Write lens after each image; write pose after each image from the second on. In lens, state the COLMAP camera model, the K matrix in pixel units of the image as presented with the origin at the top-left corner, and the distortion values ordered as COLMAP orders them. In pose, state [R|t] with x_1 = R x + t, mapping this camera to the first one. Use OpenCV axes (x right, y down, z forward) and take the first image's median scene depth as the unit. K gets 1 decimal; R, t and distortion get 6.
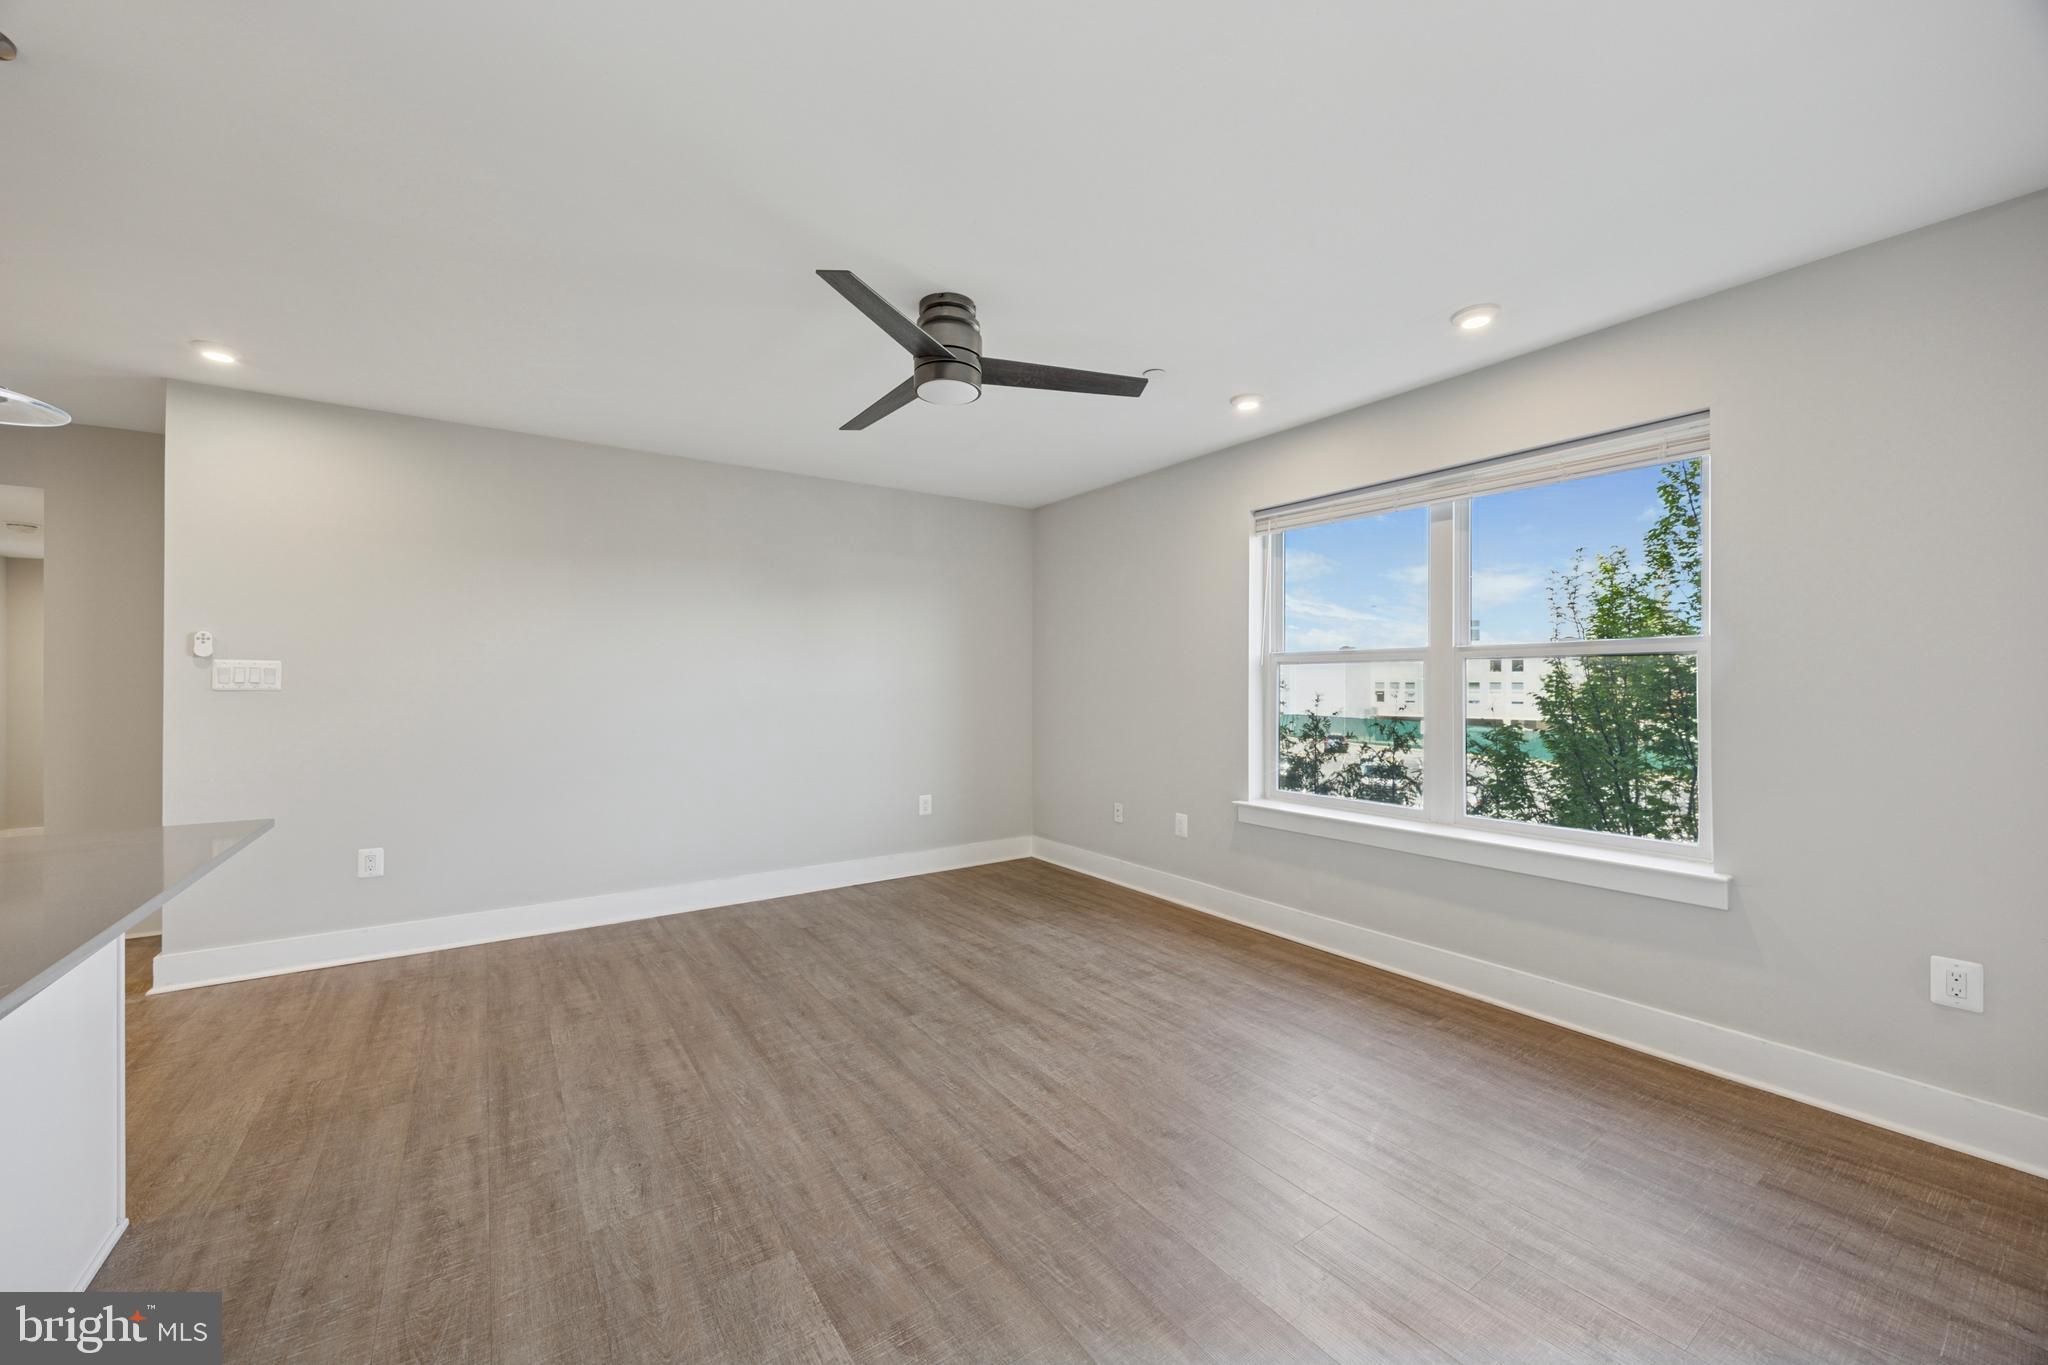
lens RADIAL K [[782.5, 0, 1018.7], [0, 782.5, 688.2], [0, 0, 1]] dist [-0.001757, -0.000072]
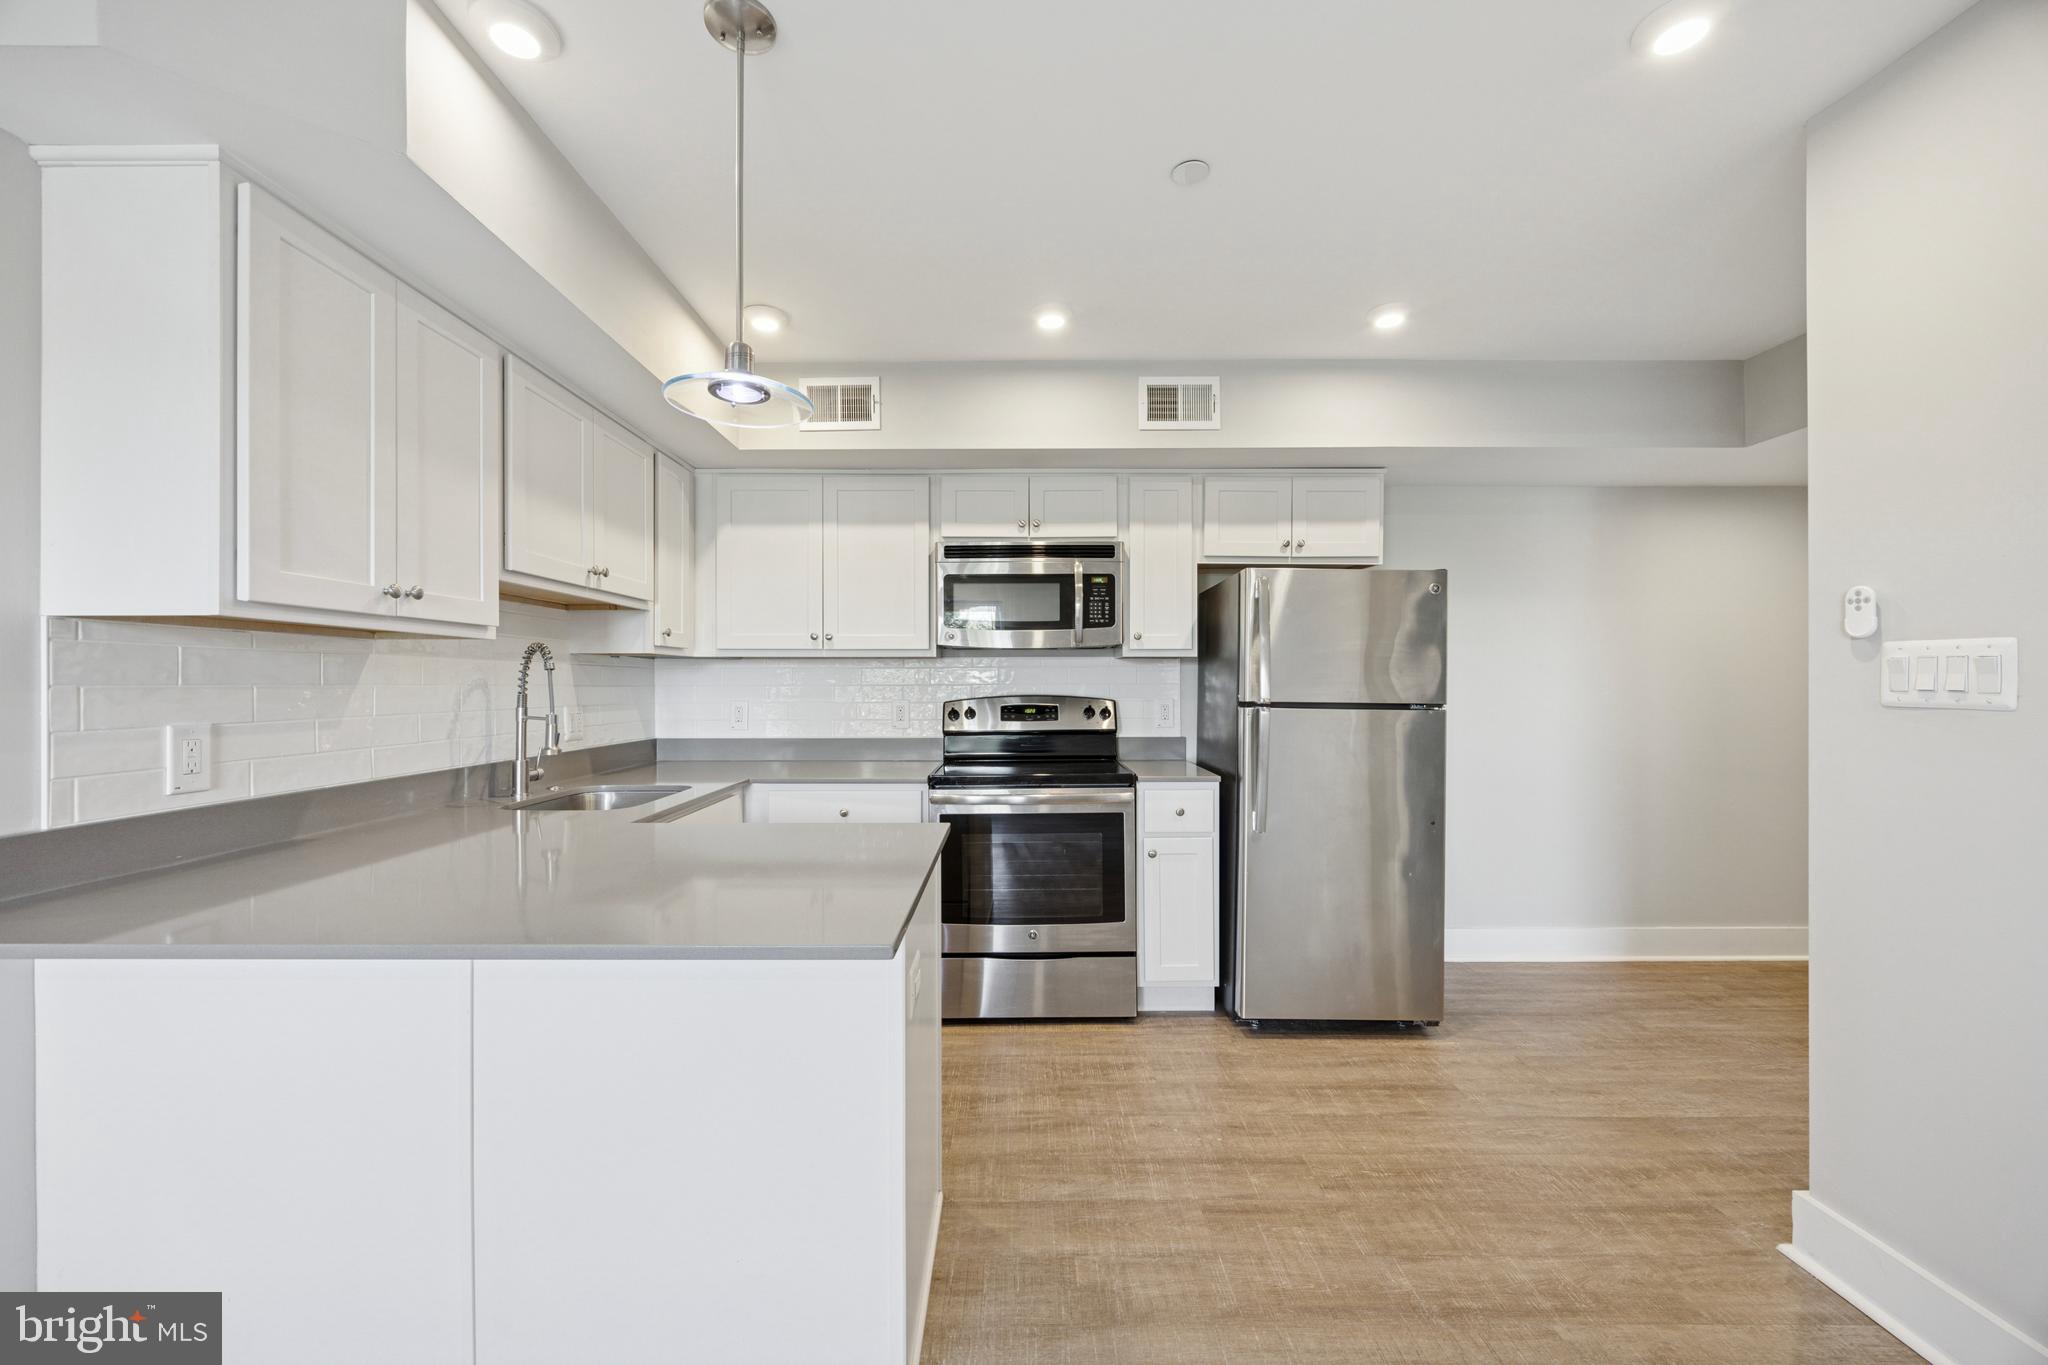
lens RADIAL K [[780.8, 0, 1018.0], [0, 780.8, 683.6], [0, 0, 1]] dist [-0.002327, -0.000080]
pose [[-0.564878, -0.001422, -0.825173, -0.396802], [-0.005038, 0.999986, 0.001725, -0.011076], [0.825159, 0.005132, -0.564877, 0.976788]]
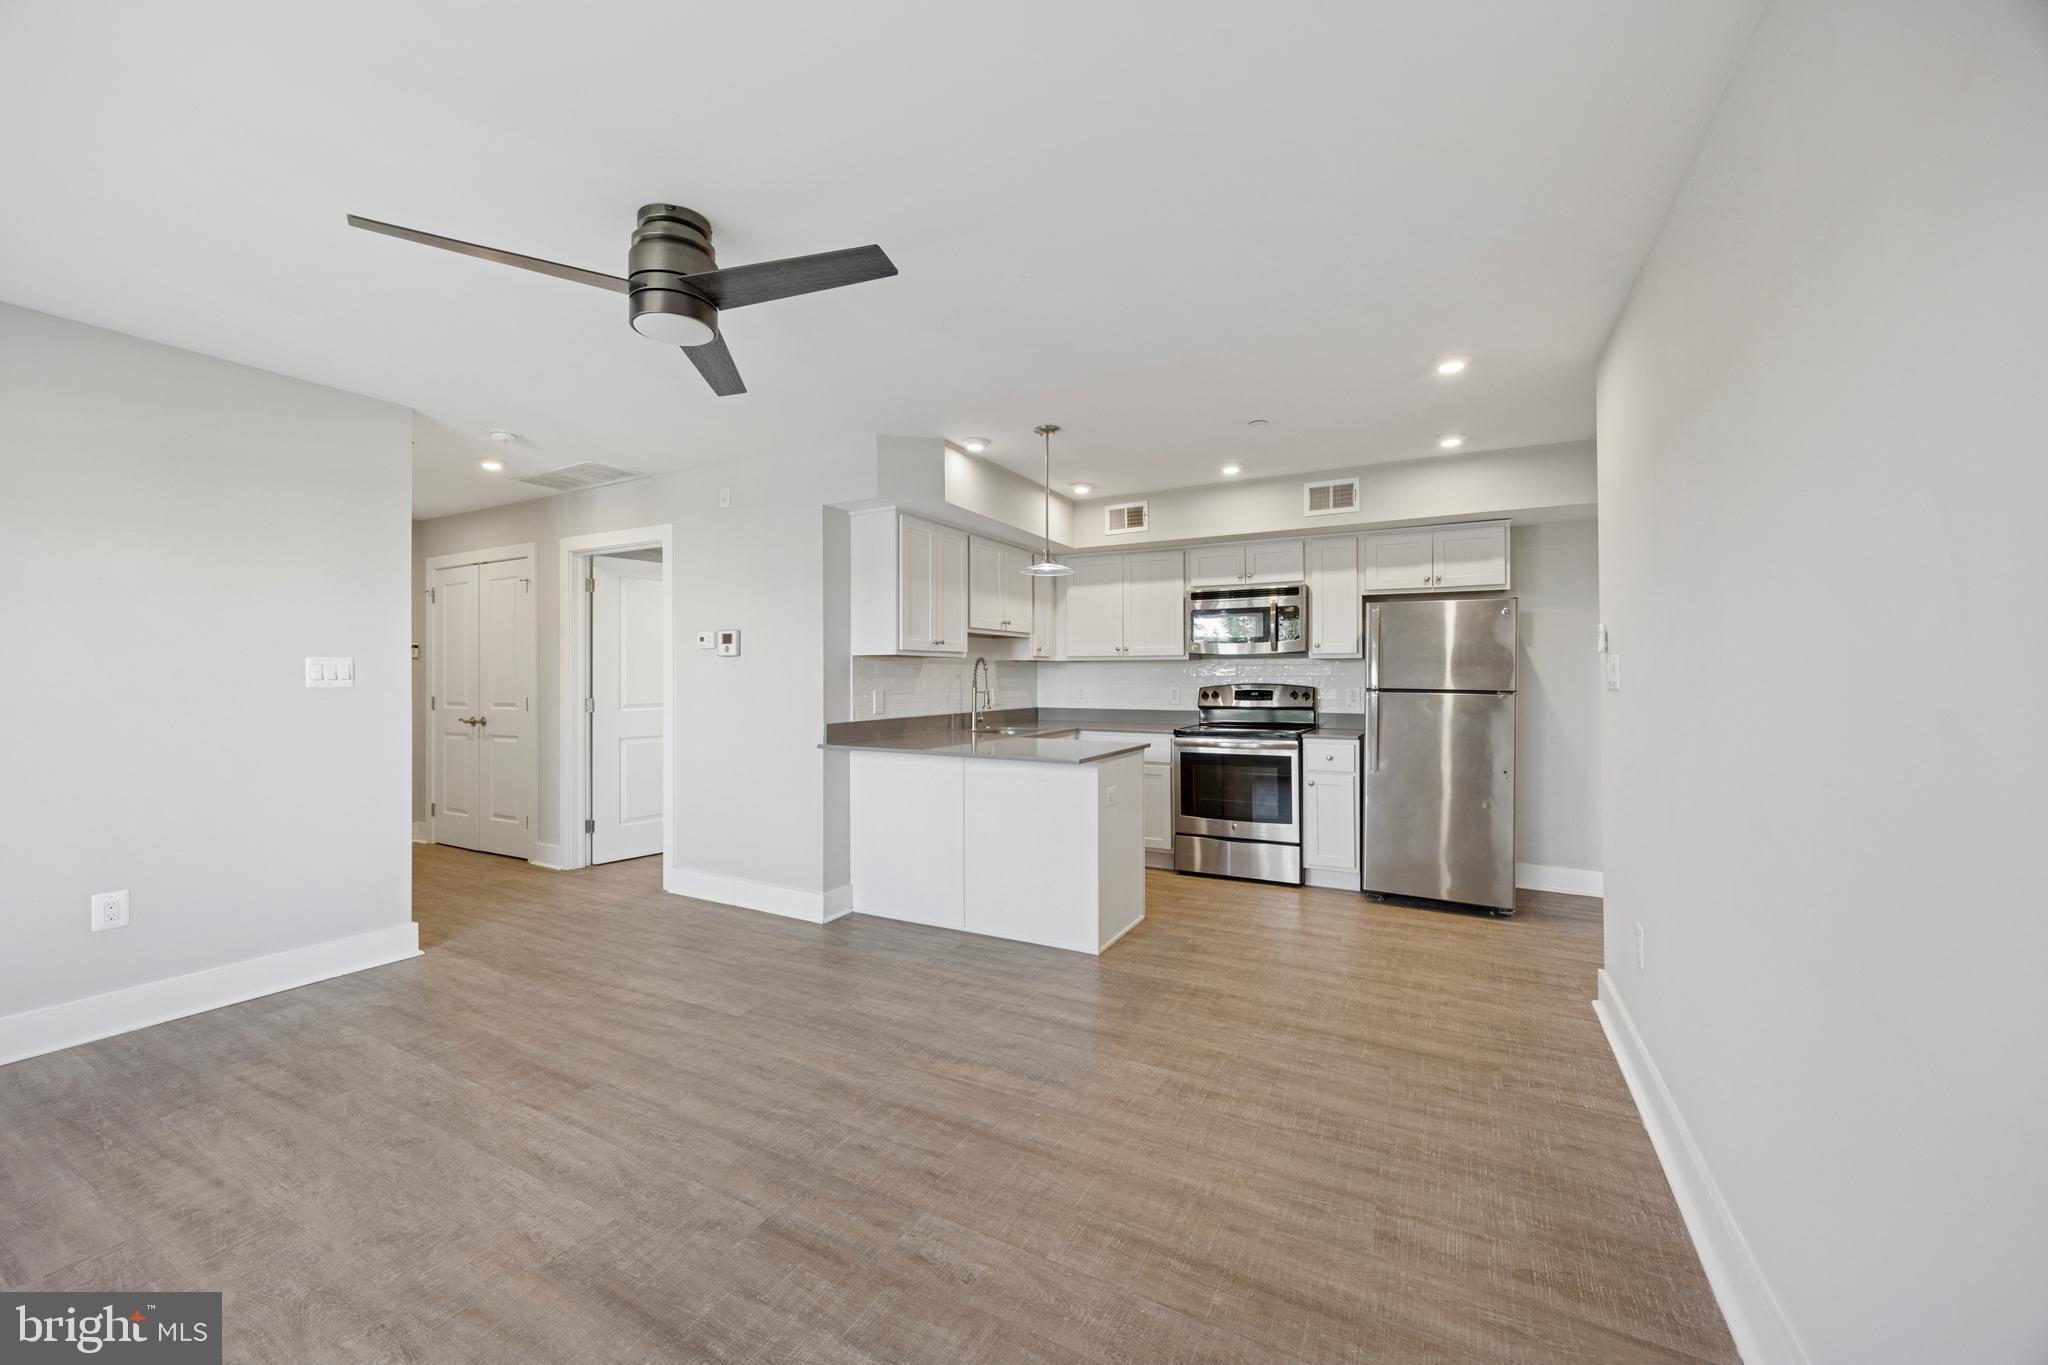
lens RADIAL K [[785.9, 0, 1013.5], [0, 785.9, 671.2], [0, 0, 1]] dist [-0.002514, 0.000155]
pose [[-0.893123, -0.003380, -0.449800, -0.035637], [-0.003706, 0.999993, -0.000155, -0.018898], [0.449797, 0.001529, -0.893129, 1.757613]]
